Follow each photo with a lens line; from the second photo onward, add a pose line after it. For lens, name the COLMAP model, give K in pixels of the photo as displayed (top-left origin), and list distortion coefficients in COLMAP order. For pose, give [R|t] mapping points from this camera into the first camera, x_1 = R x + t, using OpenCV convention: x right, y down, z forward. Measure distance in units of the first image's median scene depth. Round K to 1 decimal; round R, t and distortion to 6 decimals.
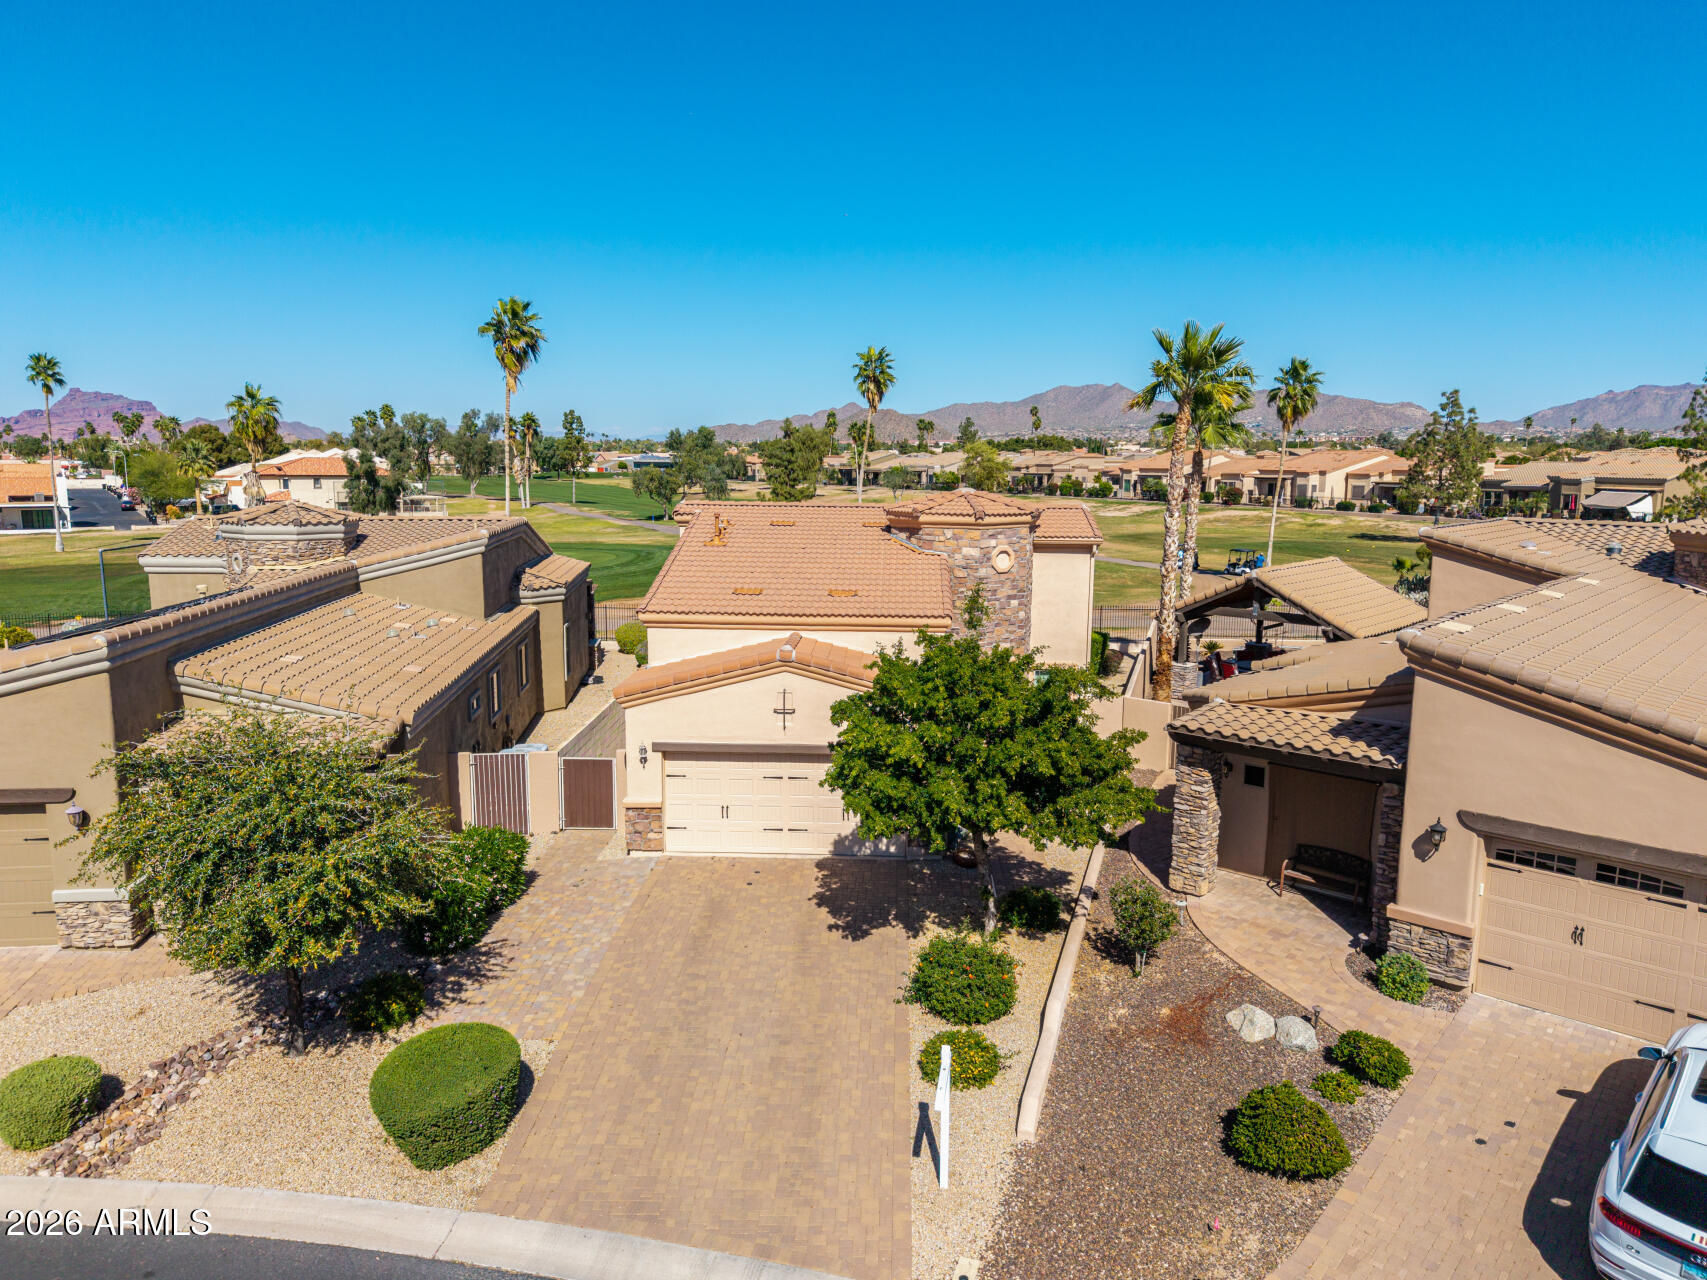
lens RADIAL K [[1164.3, 0, 845.1], [0, 1164.3, 633.7], [0, 0, 1]] dist [0.031290, -0.028749]
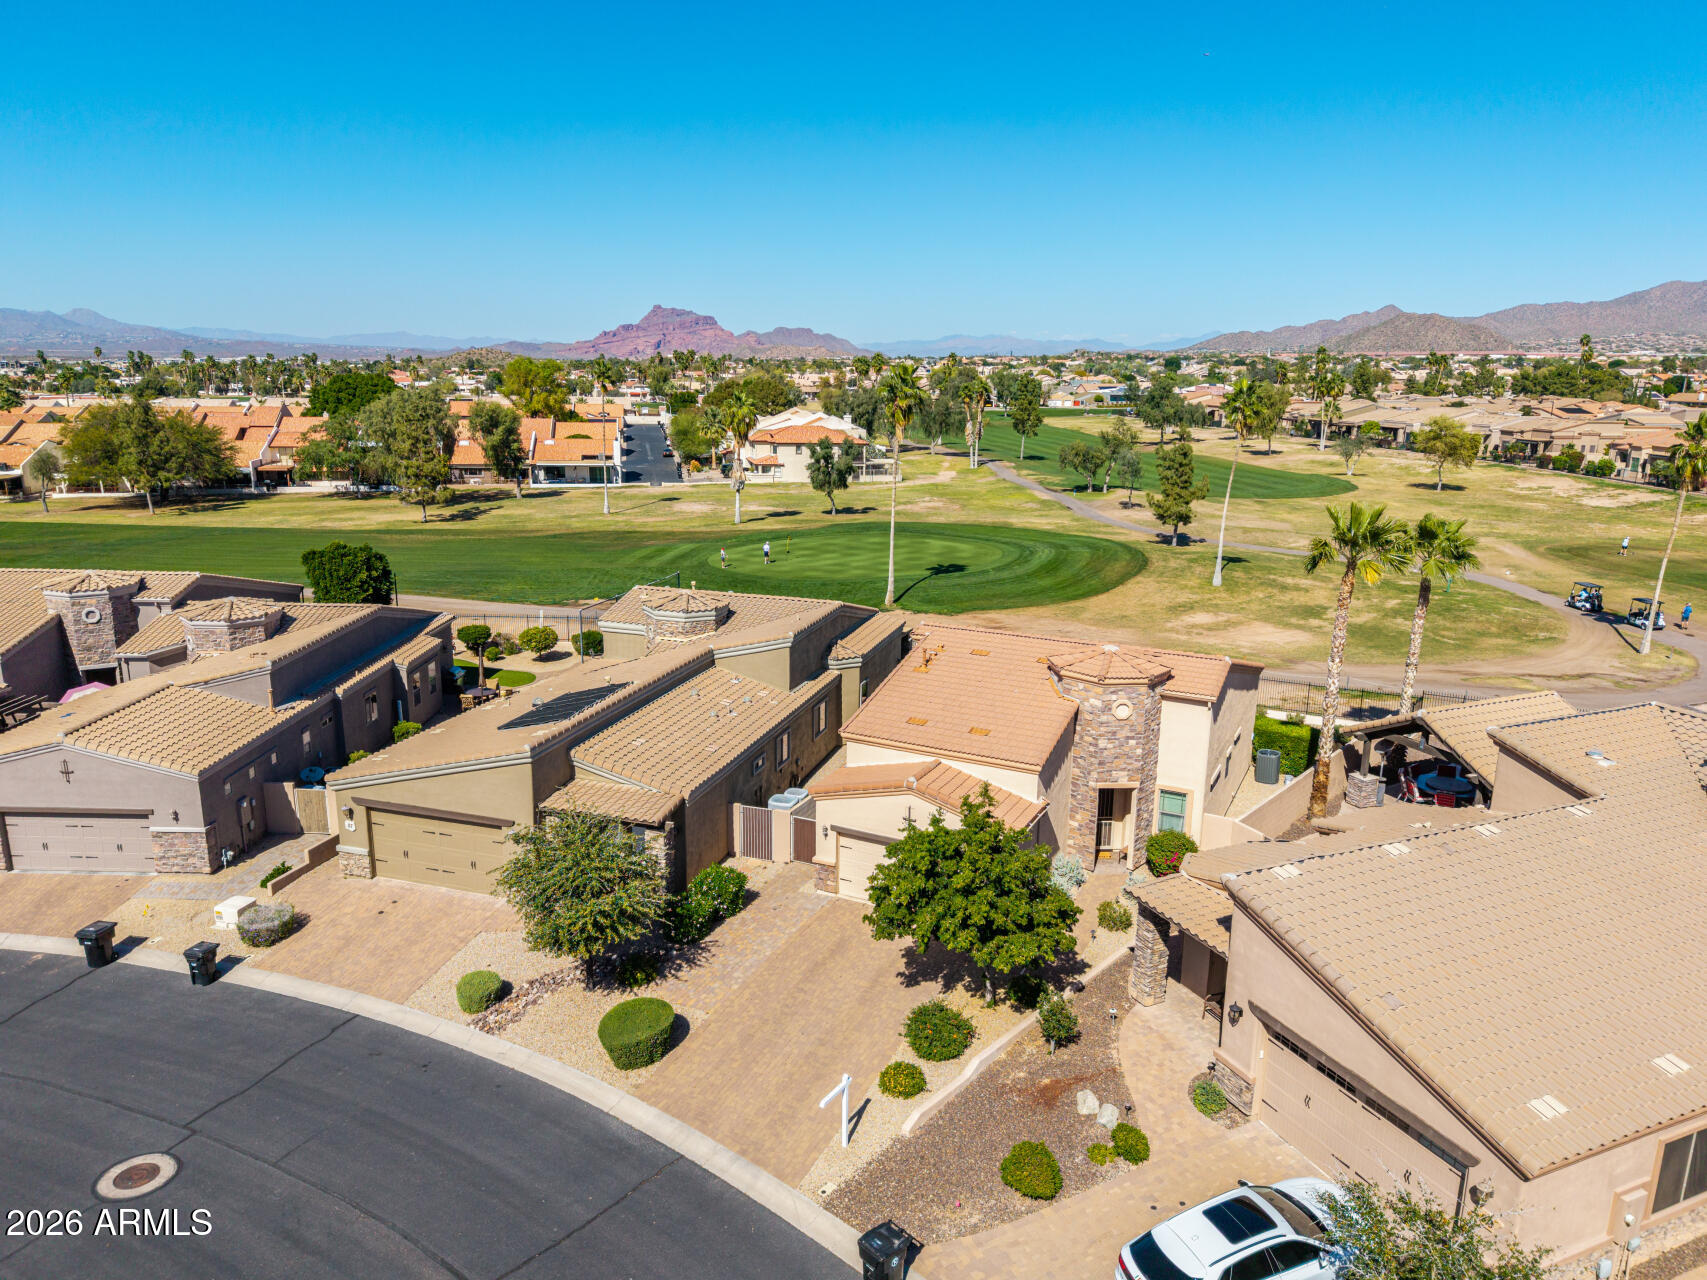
lens RADIAL K [[1164.3, 0, 845.1], [0, 1164.3, 633.7], [0, 0, 1]] dist [0.031290, -0.028749]
pose [[0.912881, 0.095323, -0.396940, 0.505746], [-0.064360, 0.993802, 0.090642, -0.345322], [0.403120, -0.057198, 0.913358, -0.446735]]
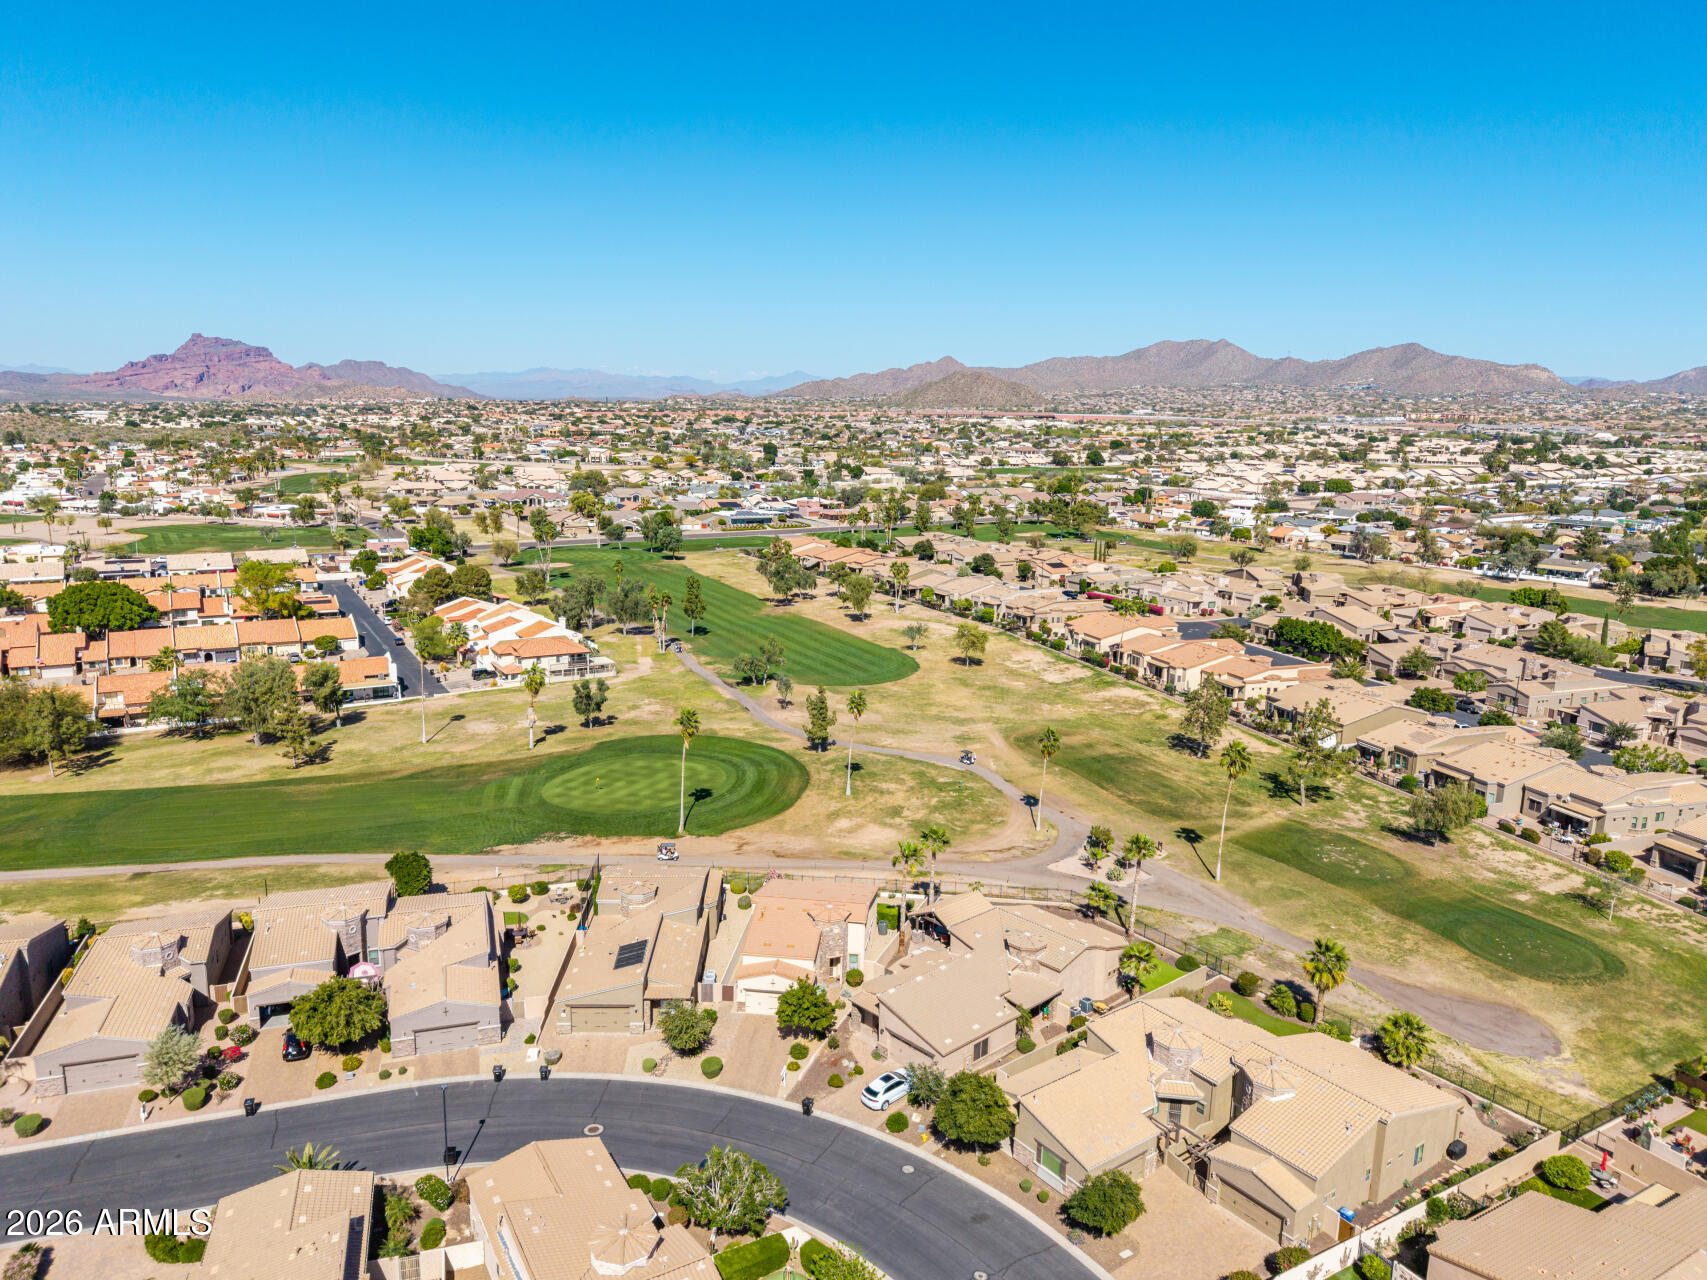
lens RADIAL K [[1200.4, 0, 853.5], [0, 1200.4, 640.0], [0, 0, 1]] dist [0.087969, -0.140266]
pose [[0.997015, 0.031256, -0.070594, 0.610427], [-0.027080, 0.997870, 0.059354, -1.729976], [0.072298, -0.057266, 0.995738, -3.971292]]
